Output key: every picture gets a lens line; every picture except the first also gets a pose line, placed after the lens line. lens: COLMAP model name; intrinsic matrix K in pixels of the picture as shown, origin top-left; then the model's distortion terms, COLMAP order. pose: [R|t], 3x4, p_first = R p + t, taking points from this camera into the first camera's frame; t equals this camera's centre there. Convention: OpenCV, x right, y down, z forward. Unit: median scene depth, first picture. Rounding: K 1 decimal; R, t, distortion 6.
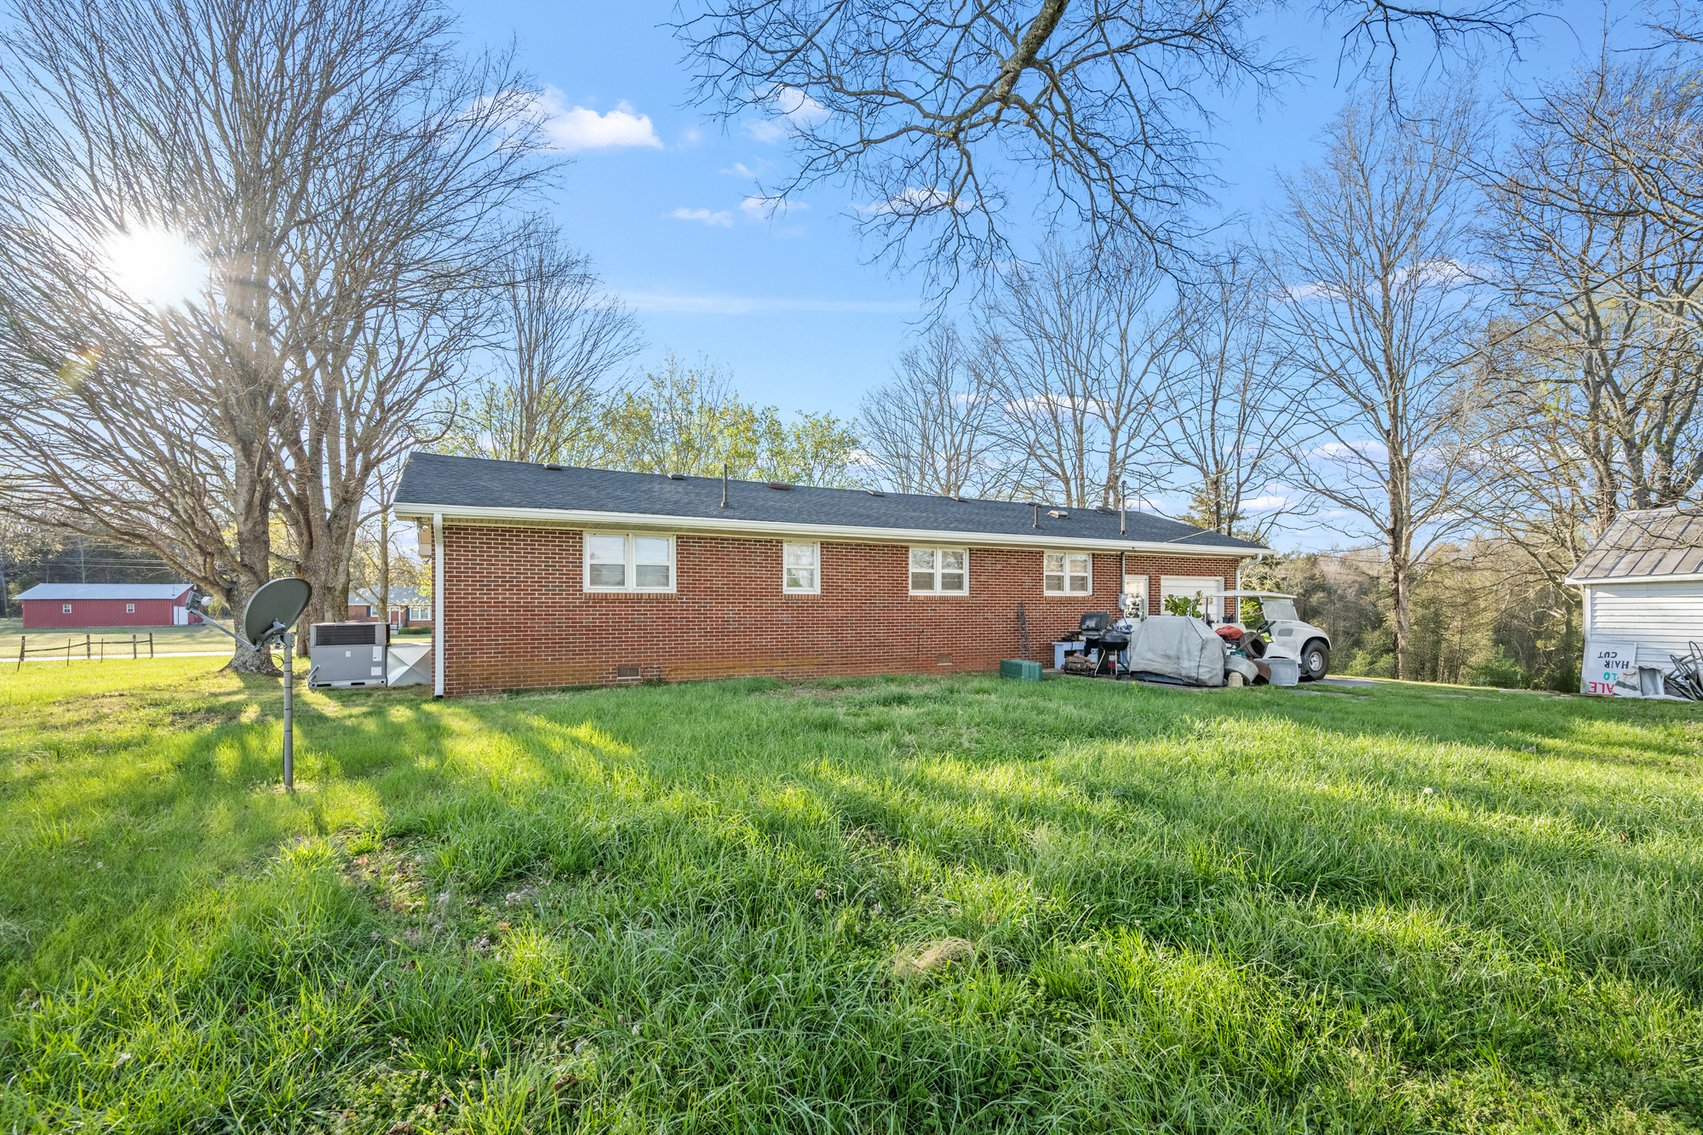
lens RADIAL K [[781.7, 0, 856.8], [0, 781.7, 567.2], [0, 0, 1]] dist [-0.001354, -0.000013]
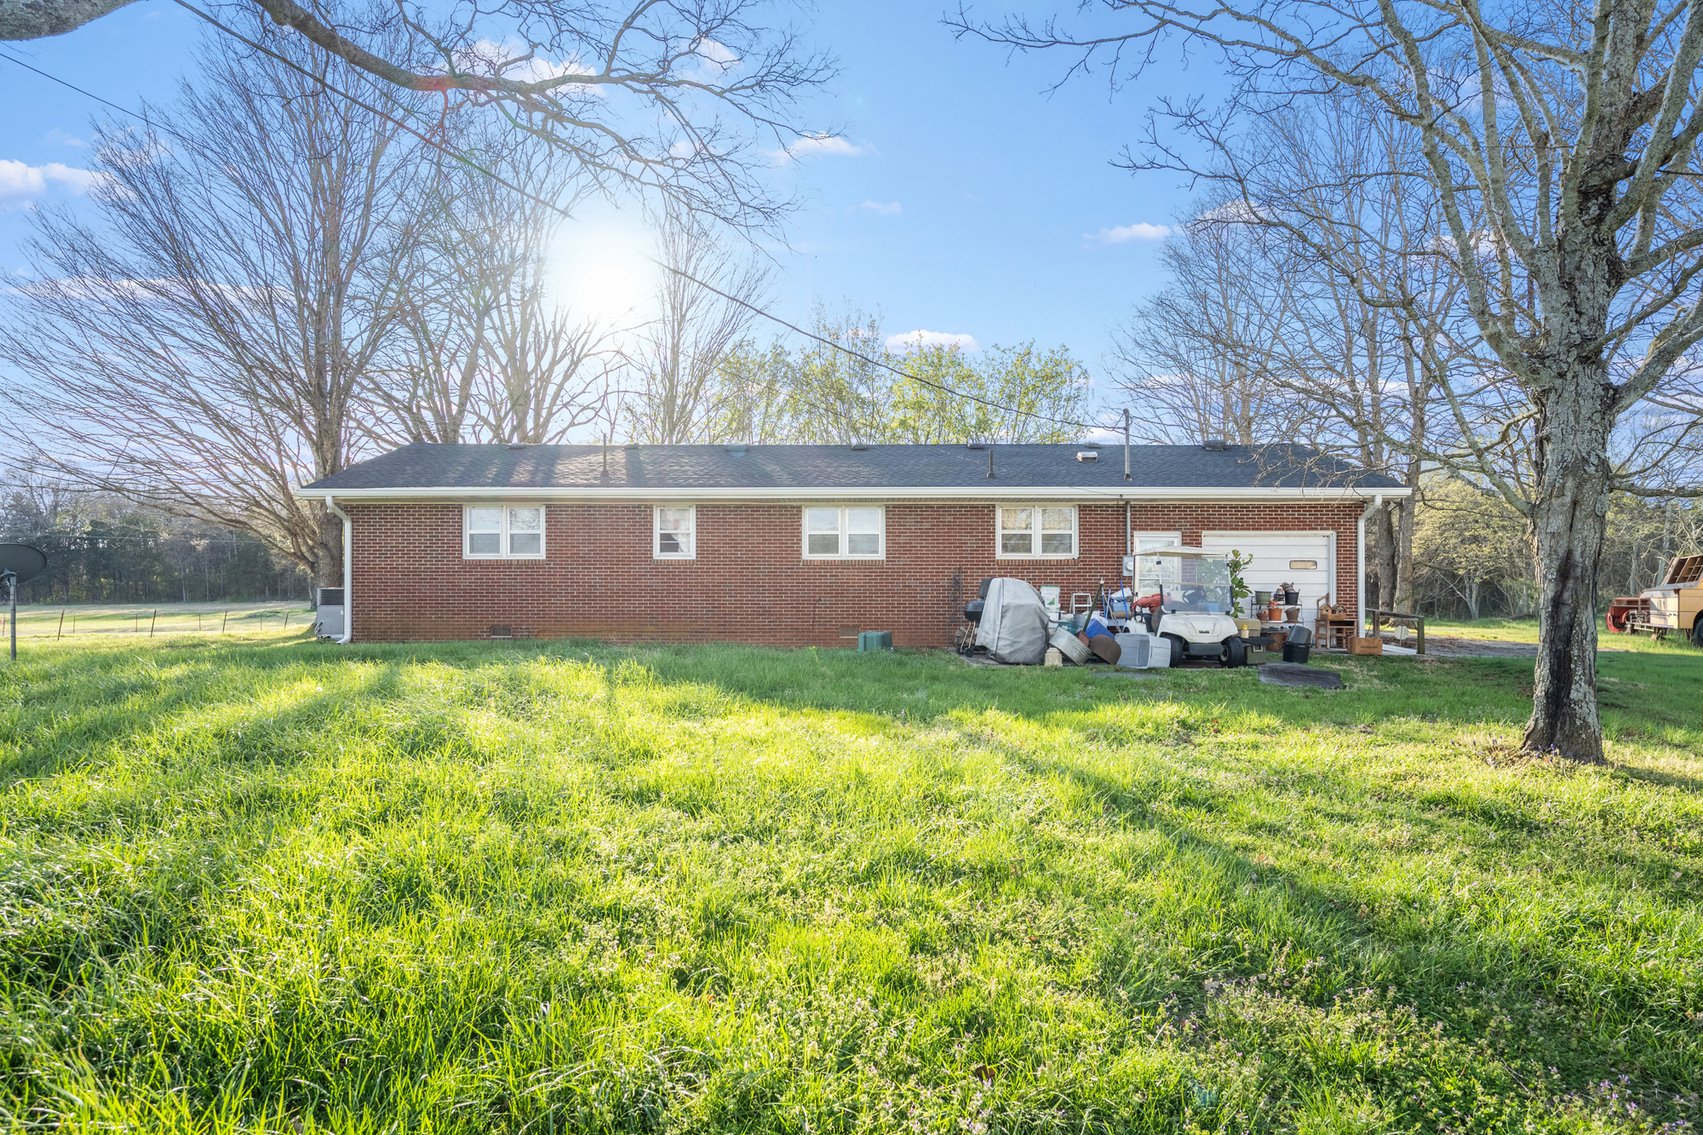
lens RADIAL K [[970.9, 0, 834.9], [0, 970.9, 567.3], [0, 0, 1]] dist [0.000249, -0.000589]
pose [[0.876529, -0.011390, -0.481214, 0.620326], [0.023180, 0.999559, 0.018563, 0.023819], [0.480791, -0.027426, 0.876406, 0.023822]]
